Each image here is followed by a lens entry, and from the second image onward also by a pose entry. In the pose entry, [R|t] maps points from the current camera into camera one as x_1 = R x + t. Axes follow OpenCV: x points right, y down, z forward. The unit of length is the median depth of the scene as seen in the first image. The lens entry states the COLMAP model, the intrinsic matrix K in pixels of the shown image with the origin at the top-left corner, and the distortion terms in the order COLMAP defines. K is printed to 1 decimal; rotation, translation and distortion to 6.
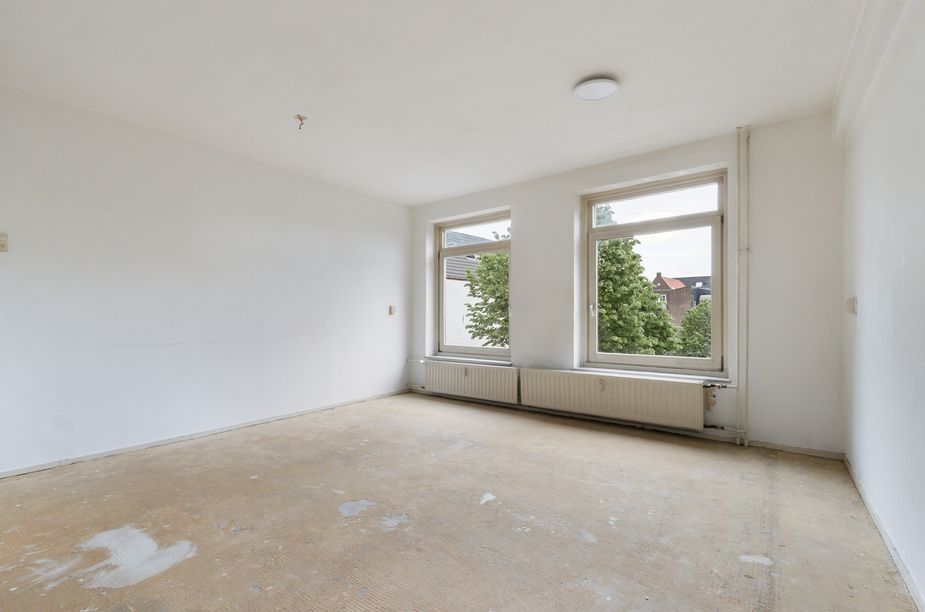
lens RADIAL K [[440.8, 0, 468.8], [0, 440.8, 318.1], [0, 0, 1]] dist [0.001694, -0.000632]
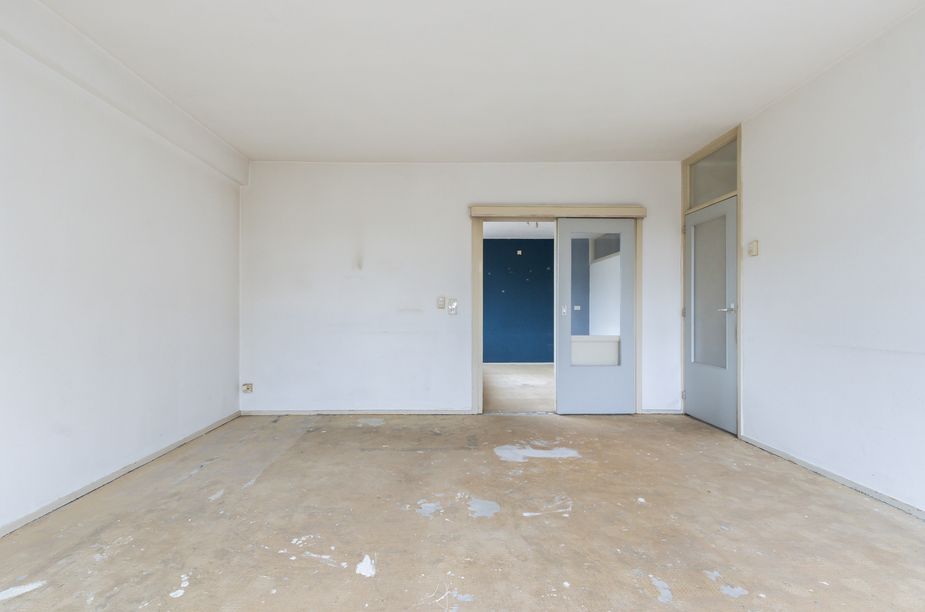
lens RADIAL K [[418.1, 0, 446.6], [0, 418.1, 309.4], [0, 0, 1]] dist [0.002237, -0.000313]
pose [[-0.812069, 0.001552, -0.583559, 0.224859], [0.001489, 0.999999, 0.000588, -0.007524], [0.583559, -0.000391, -0.812071, 1.102759]]
